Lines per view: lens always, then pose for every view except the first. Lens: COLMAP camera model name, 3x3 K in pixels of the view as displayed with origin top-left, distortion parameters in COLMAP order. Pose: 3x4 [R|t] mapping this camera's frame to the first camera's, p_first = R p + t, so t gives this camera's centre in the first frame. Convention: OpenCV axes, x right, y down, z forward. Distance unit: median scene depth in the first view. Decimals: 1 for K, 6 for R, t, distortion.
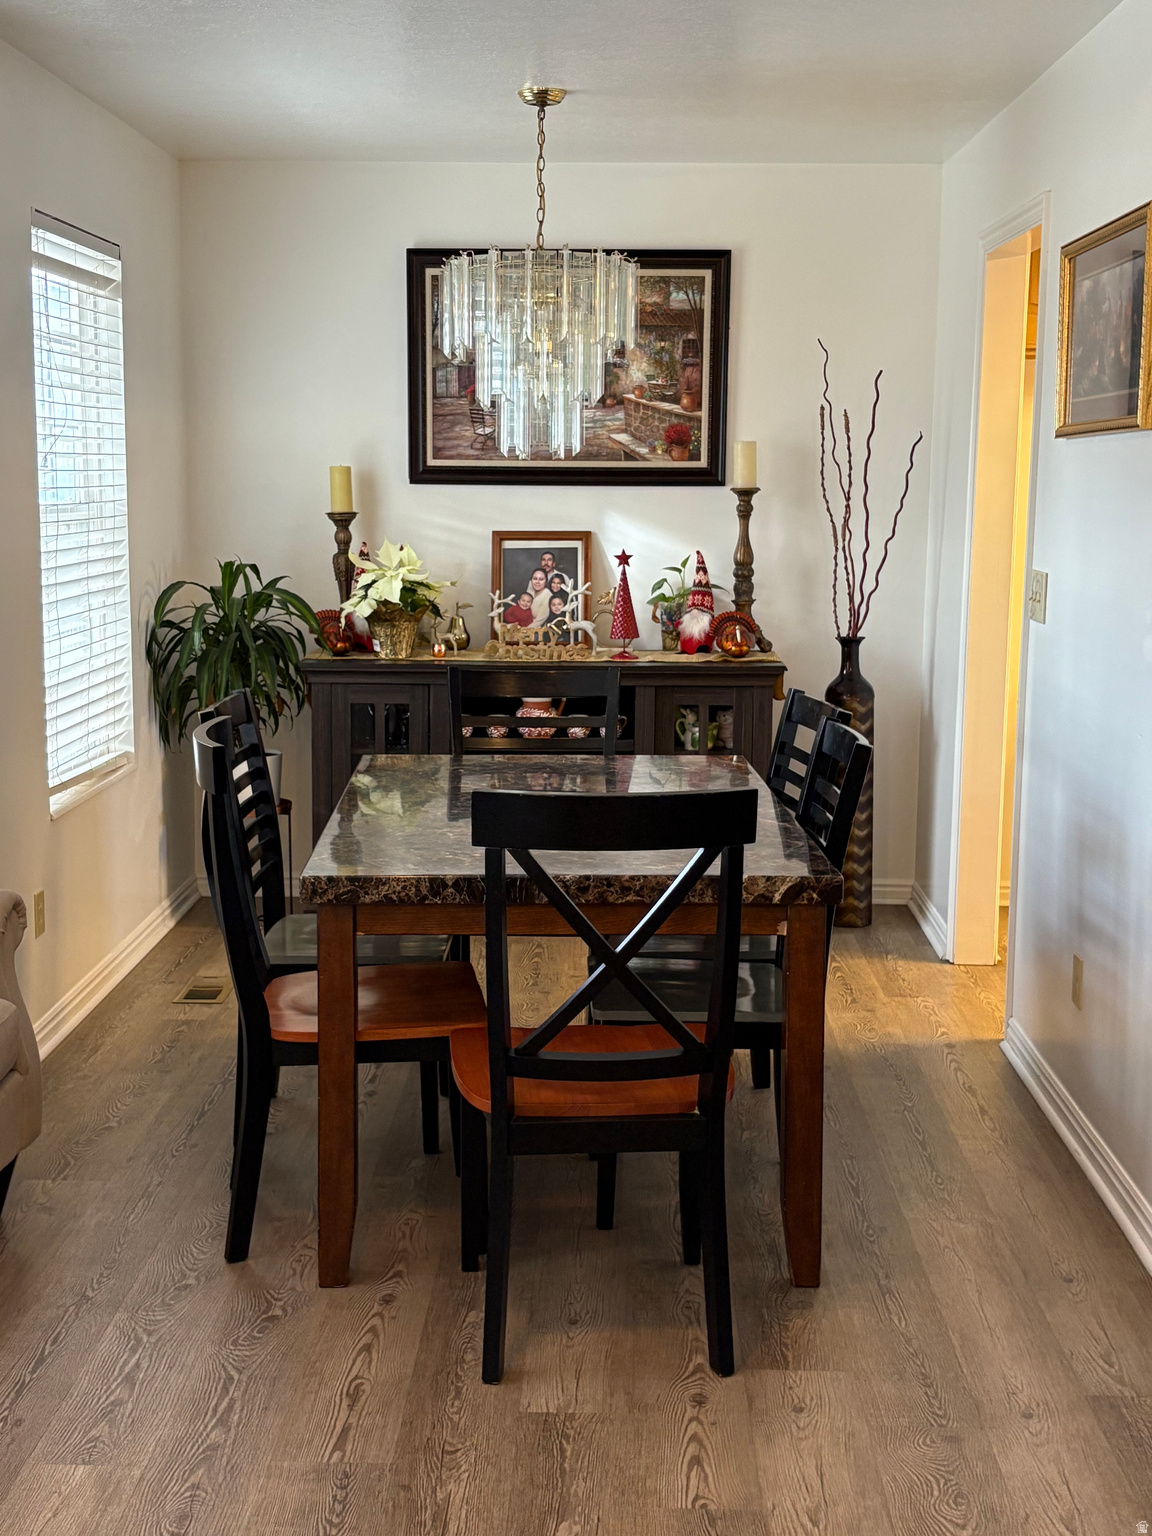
lens RADIAL K [[2001.3, 0, 573.6], [0, 2001.3, 774.1], [0, 0, 1]] dist [0.076479, 0.000000]
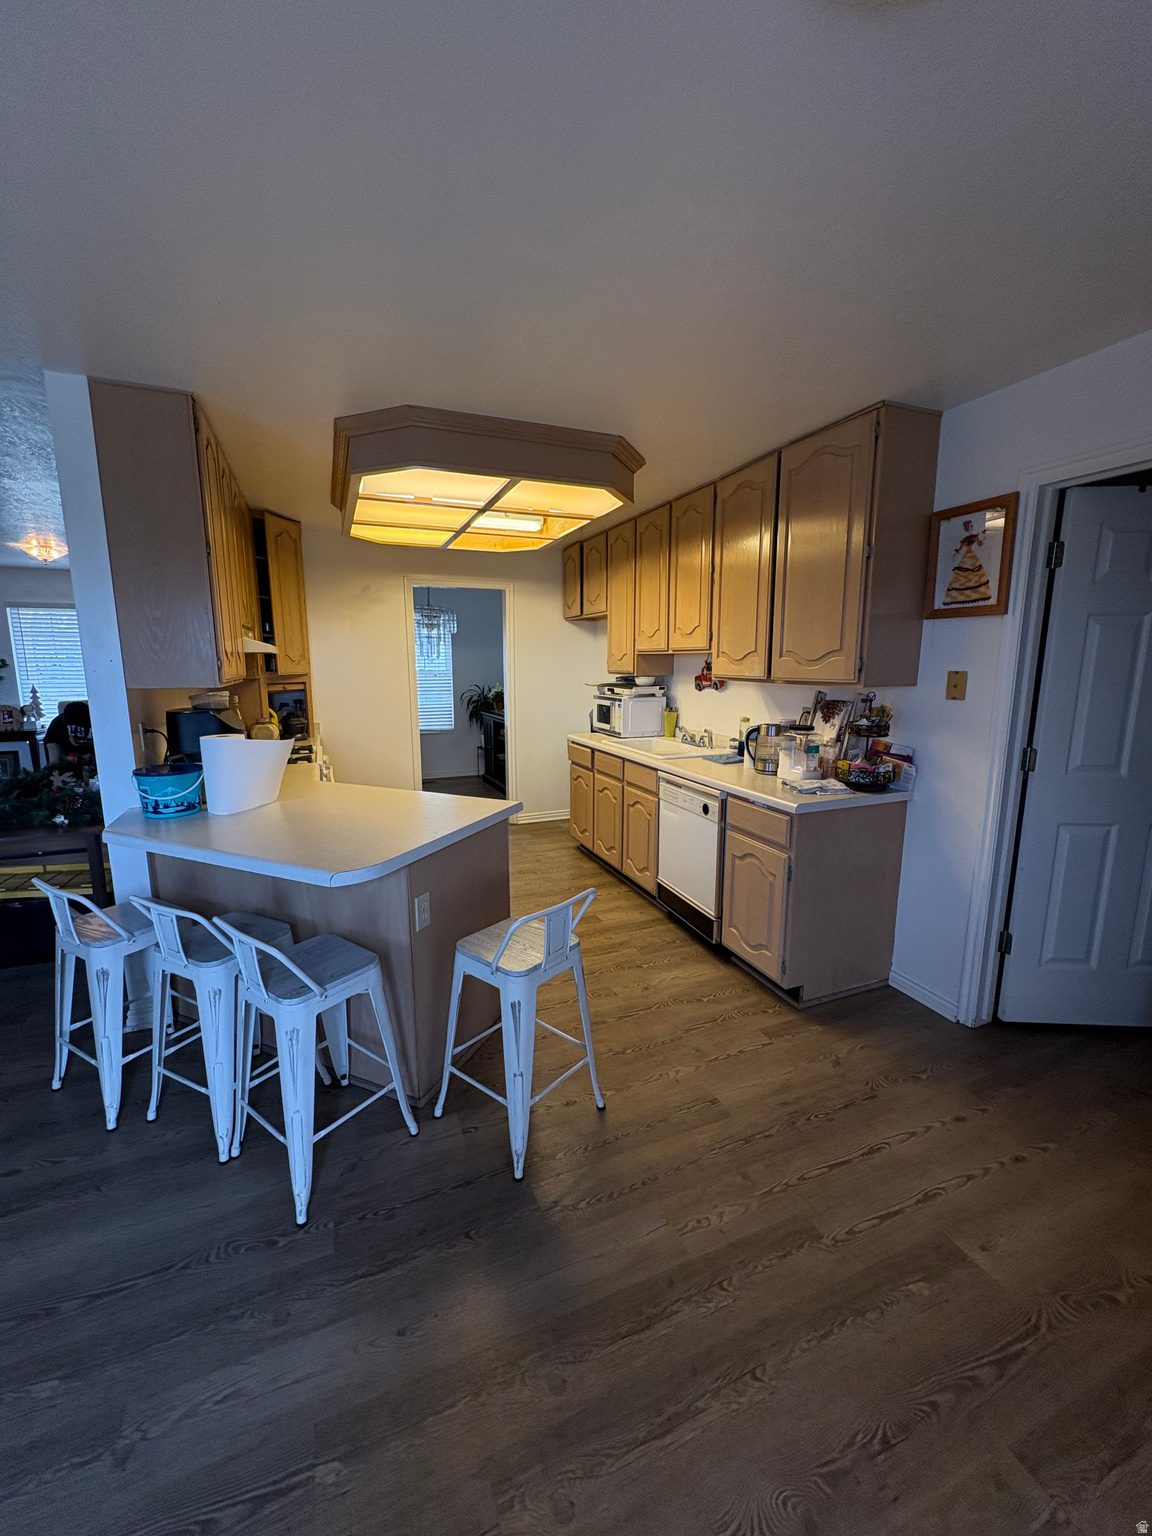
lens RADIAL K [[613.4, 0, 579.2], [0, 613.4, 768.1], [0, 0, 1]] dist [-0.000189, 0.000882]
pose [[0.403435, 0.150162, -0.902602, 0.026736], [-0.139336, 0.985020, 0.101595, -0.077262], [0.904337, 0.084778, 0.418315, 0.454988]]
